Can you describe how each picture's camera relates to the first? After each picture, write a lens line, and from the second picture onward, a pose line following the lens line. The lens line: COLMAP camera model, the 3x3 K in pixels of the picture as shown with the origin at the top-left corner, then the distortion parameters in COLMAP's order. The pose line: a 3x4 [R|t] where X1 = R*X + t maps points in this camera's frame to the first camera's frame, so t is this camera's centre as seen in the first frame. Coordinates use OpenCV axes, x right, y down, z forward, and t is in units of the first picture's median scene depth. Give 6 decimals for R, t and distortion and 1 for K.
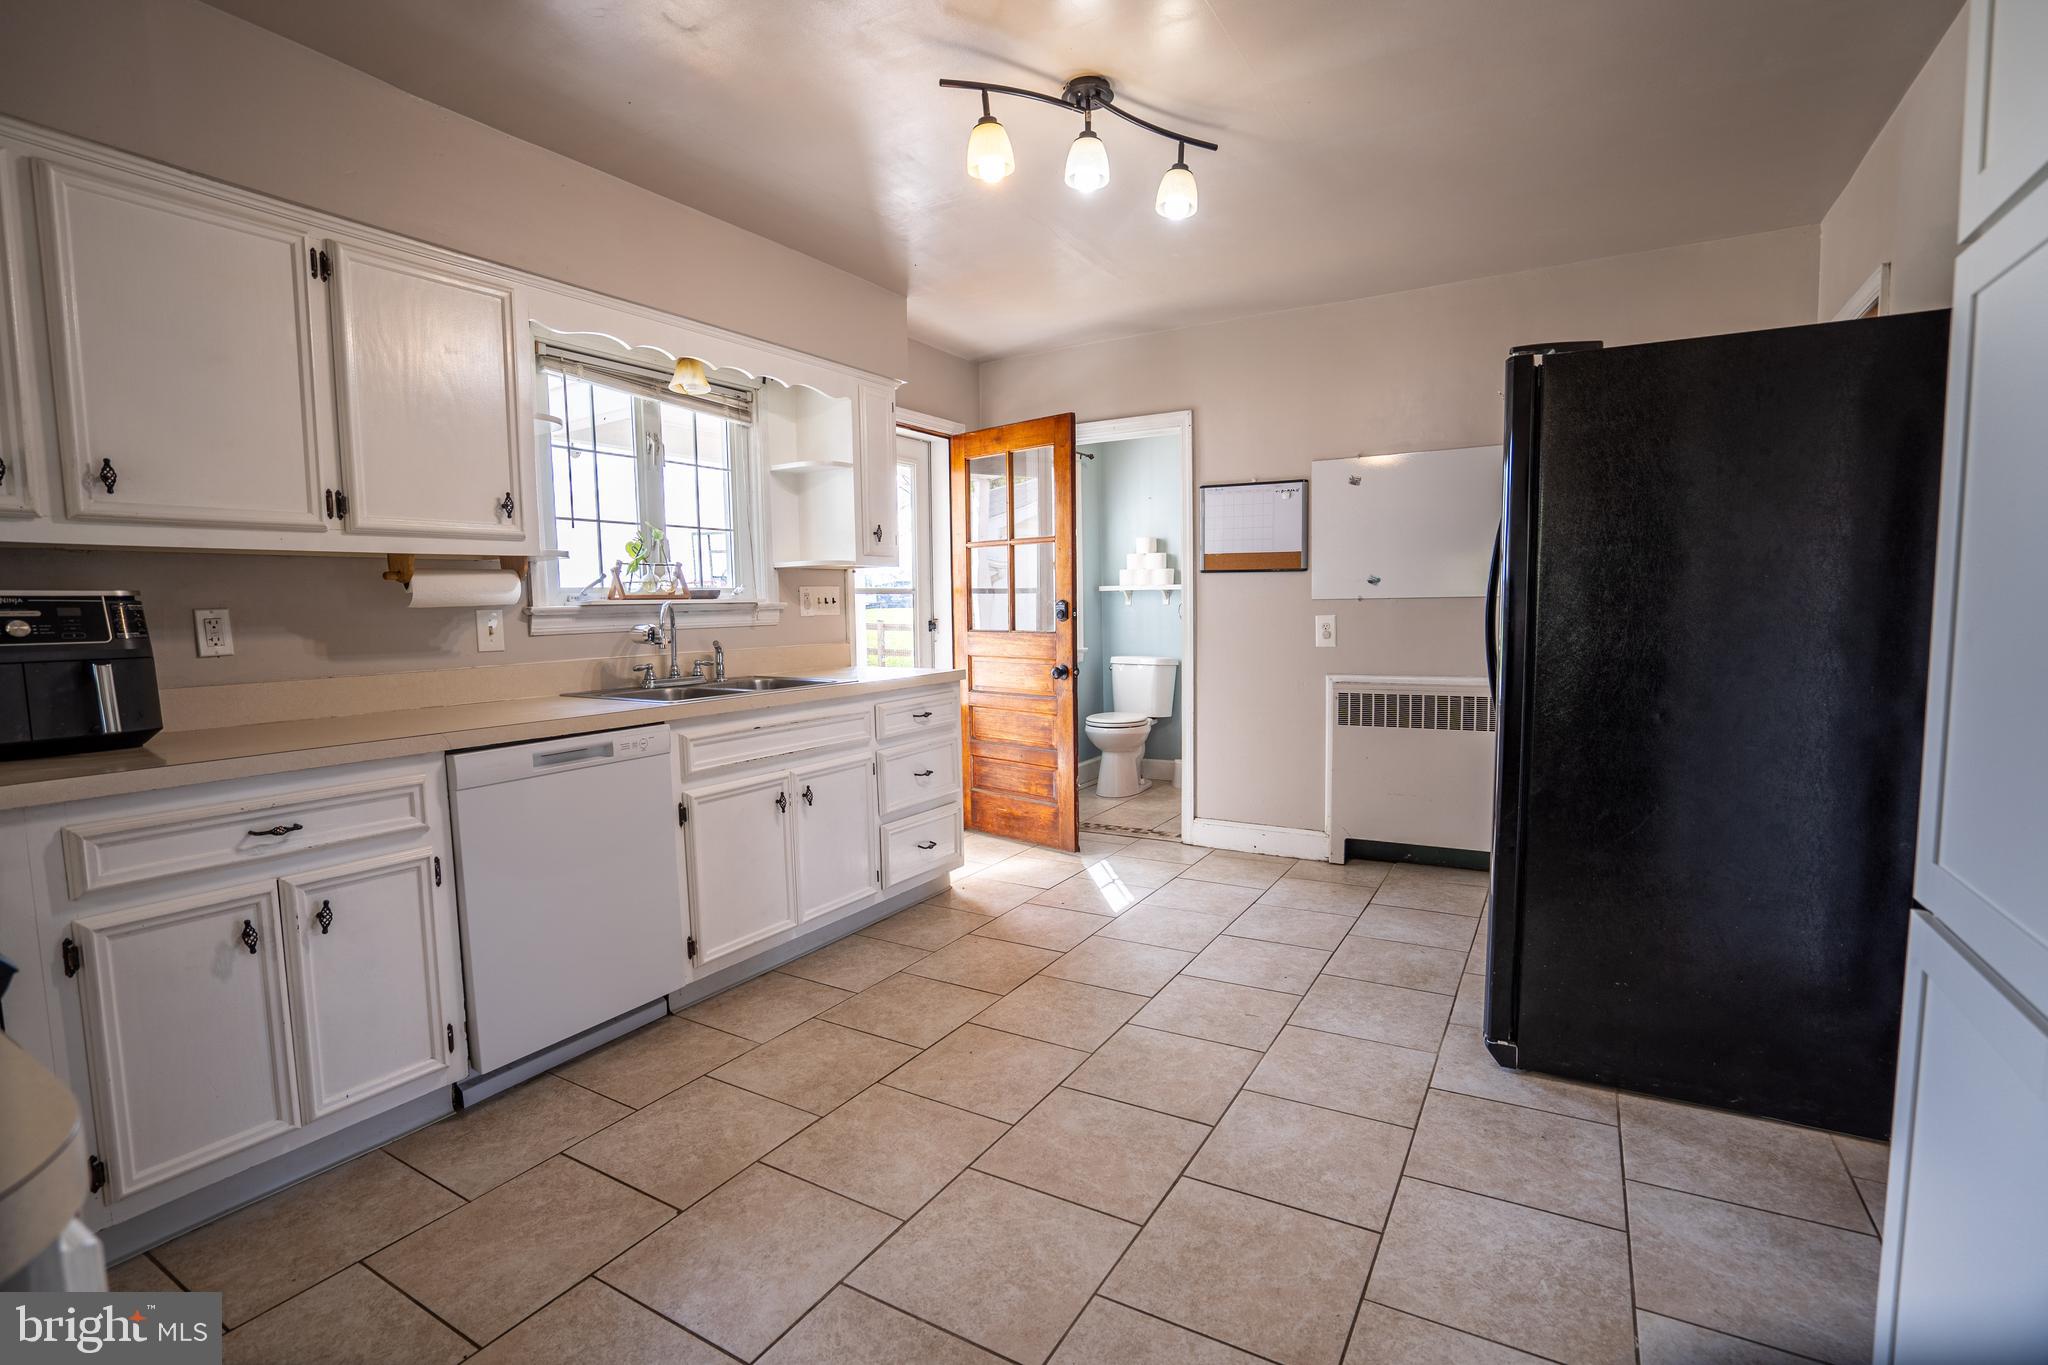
lens RADIAL K [[955.7, 0, 1026.6], [0, 955.7, 695.6], [0, 0, 1]] dist [-0.065462, 0.028077]
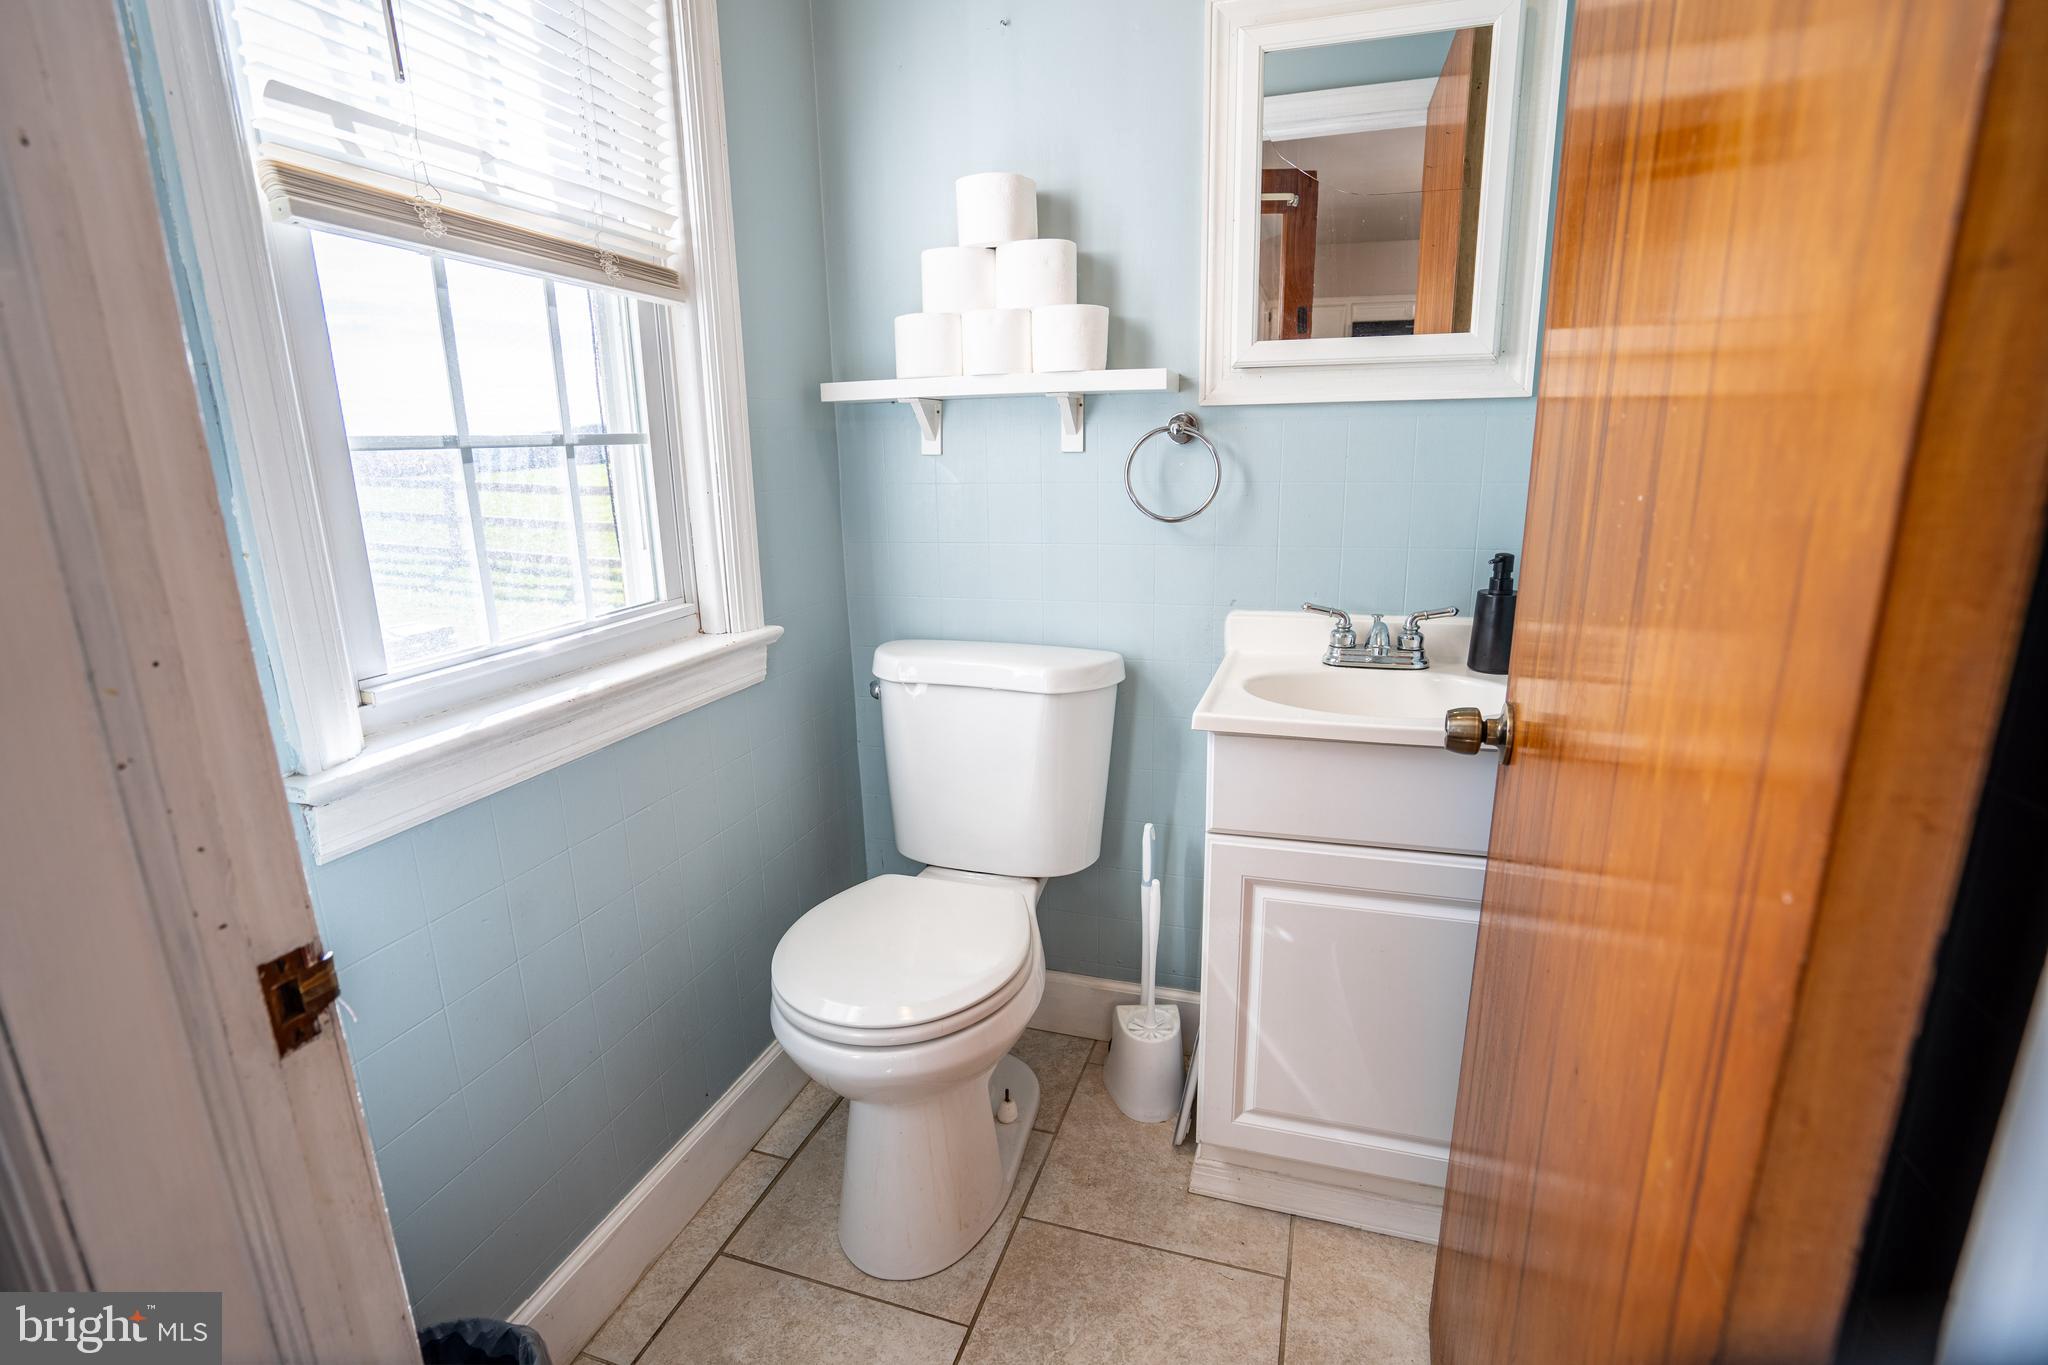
lens RADIAL K [[955.7, 0, 1026.6], [0, 955.7, 695.6], [0, 0, 1]] dist [-0.065462, 0.028077]
pose [[0.973875, -0.057125, 0.219784, 0.070648], [0.021770, 0.986871, 0.160037, -0.070905], [-0.226040, -0.151071, 0.962332, 0.737620]]
